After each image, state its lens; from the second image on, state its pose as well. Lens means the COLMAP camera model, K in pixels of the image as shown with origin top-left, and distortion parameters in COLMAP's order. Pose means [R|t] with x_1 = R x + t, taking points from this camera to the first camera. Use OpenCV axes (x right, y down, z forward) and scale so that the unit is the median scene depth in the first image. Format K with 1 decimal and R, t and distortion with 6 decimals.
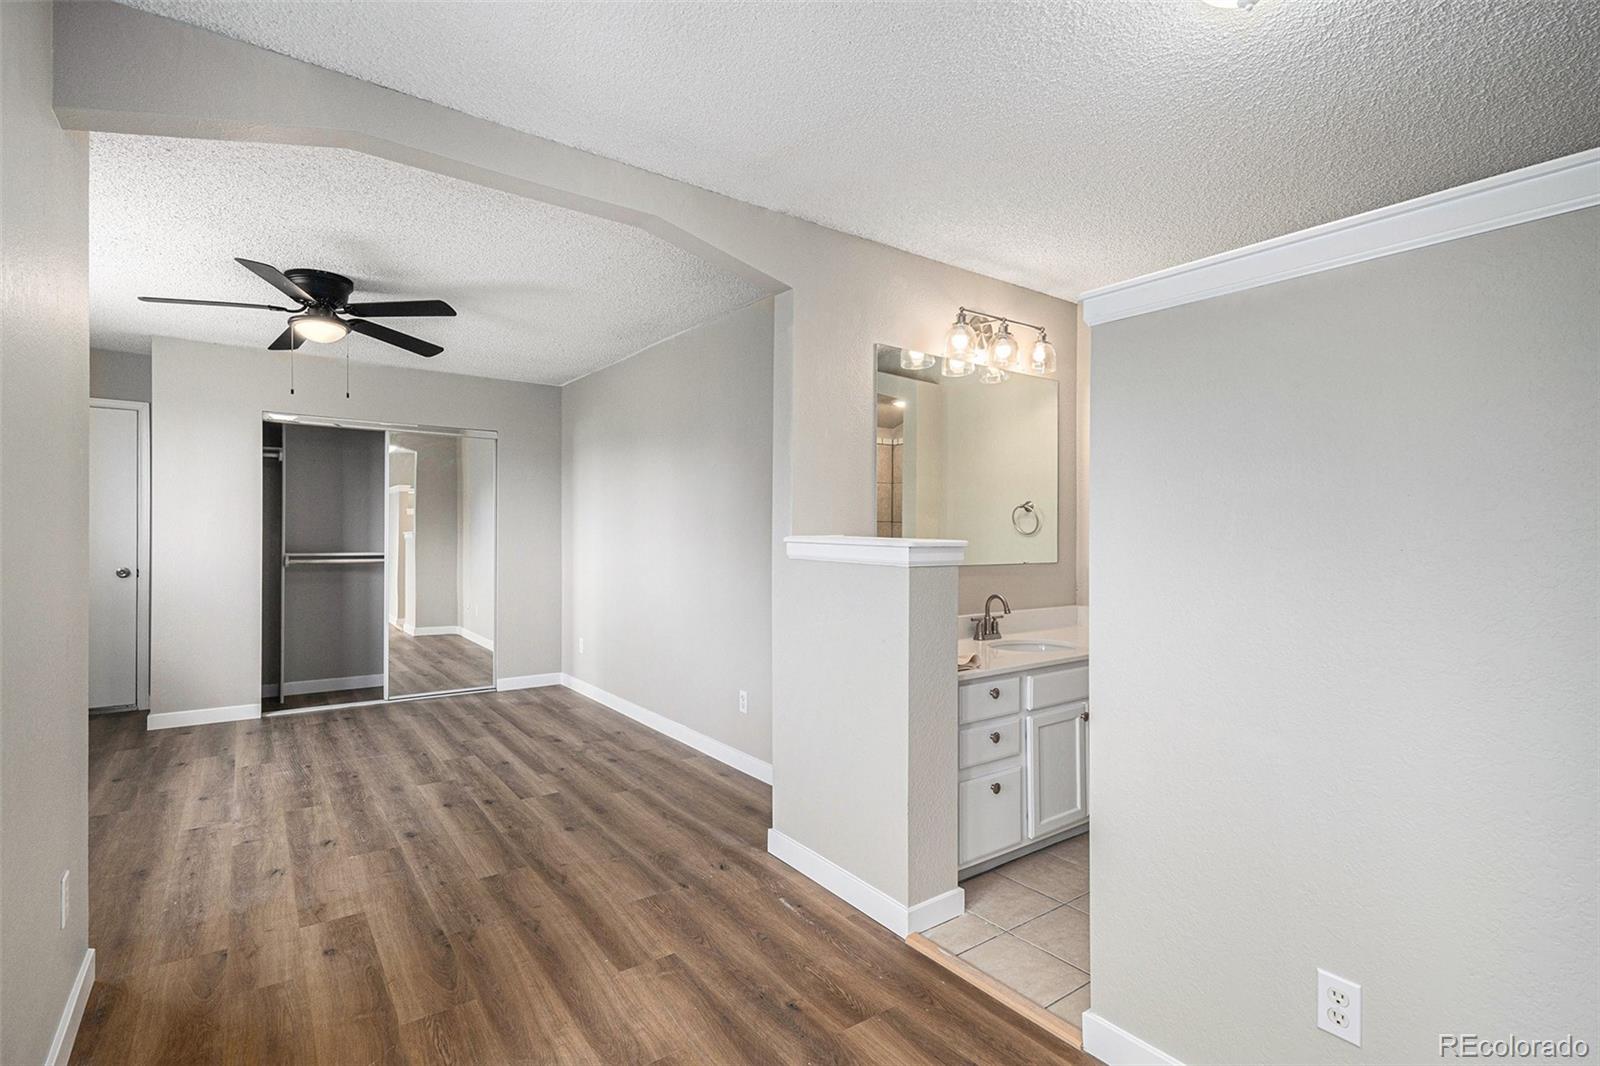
lens RADIAL K [[756.1, 0, 805.2], [0, 756.1, 530.7], [0, 0, 1]] dist [0.008978, -0.003456]
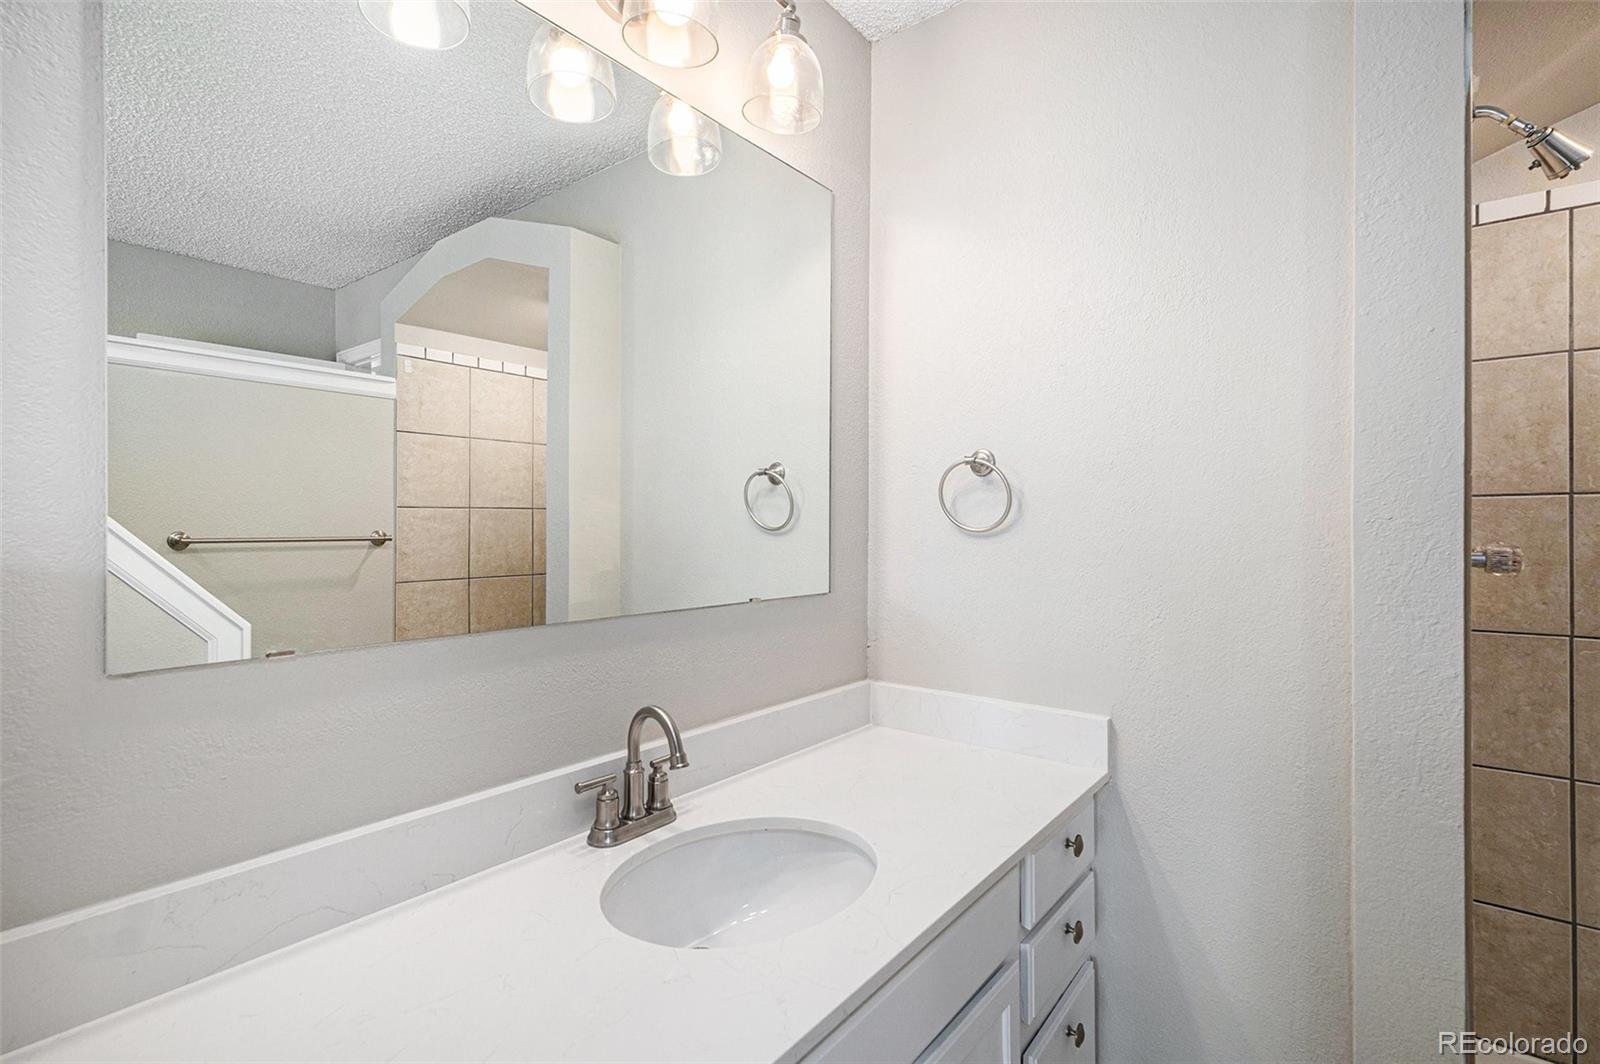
lens RADIAL K [[756.1, 0, 800.7], [0, 756.1, 528.4], [0, 0, 1]] dist [0.008978, -0.003456]
pose [[0.967329, -0.001042, 0.253524, 0.195930], [0.000095, 0.999993, 0.003751, 0.001371], [-0.253526, -0.003604, 0.967322, 0.549446]]
